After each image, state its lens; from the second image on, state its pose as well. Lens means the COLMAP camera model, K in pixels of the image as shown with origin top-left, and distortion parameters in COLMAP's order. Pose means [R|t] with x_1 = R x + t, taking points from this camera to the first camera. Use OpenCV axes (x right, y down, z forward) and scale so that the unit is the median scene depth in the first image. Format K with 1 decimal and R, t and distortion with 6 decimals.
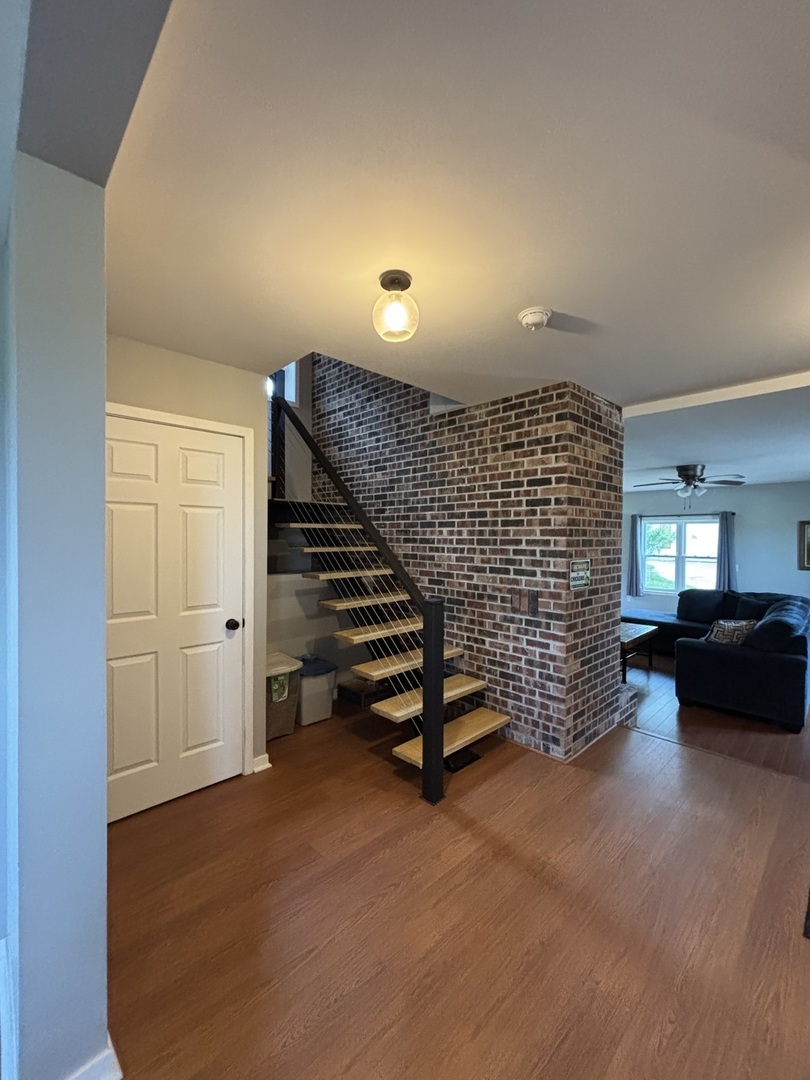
lens RADIAL K [[440.8, 0, 405.0], [0, 440.8, 540.0], [0, 0, 1]] dist [-0.000611, -0.000042]
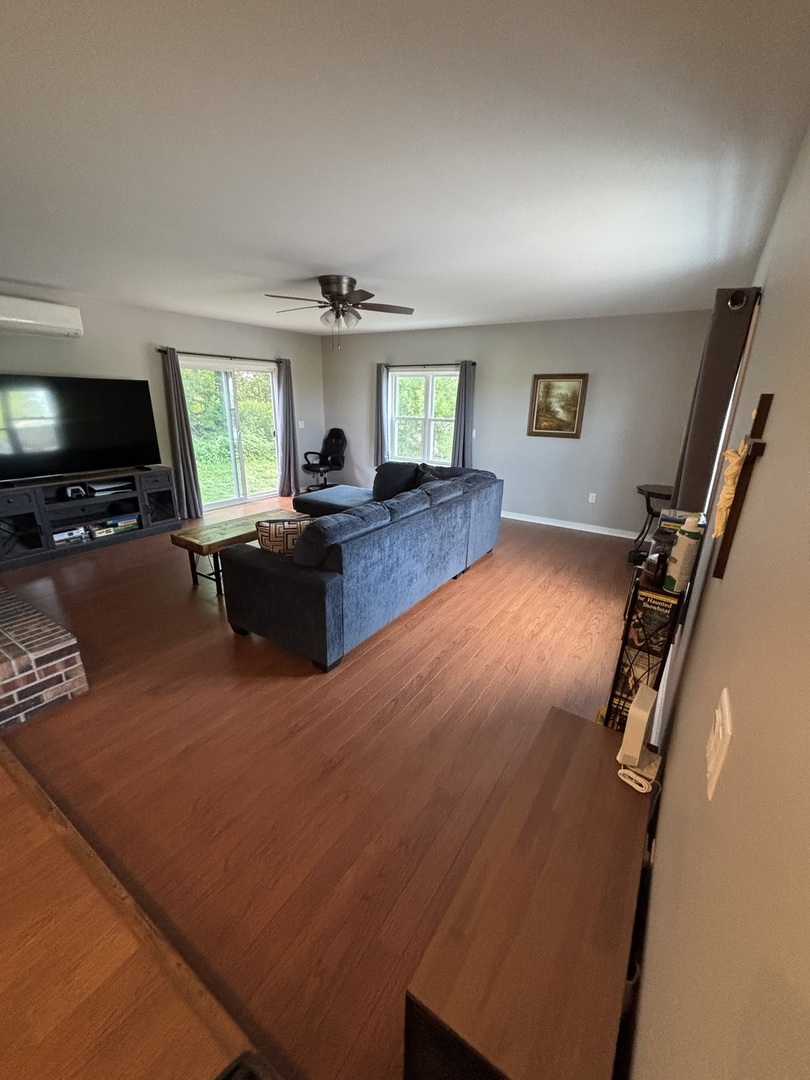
lens RADIAL K [[434.6, 0, 405.0], [0, 434.6, 540.0], [0, 0, 1]] dist [-0.002785, -0.000151]
pose [[0.976939, -0.060350, 0.204811, 0.437779], [-0.005882, 0.951253, 0.308356, 0.003505], [-0.213436, -0.302449, 0.928961, 0.185837]]
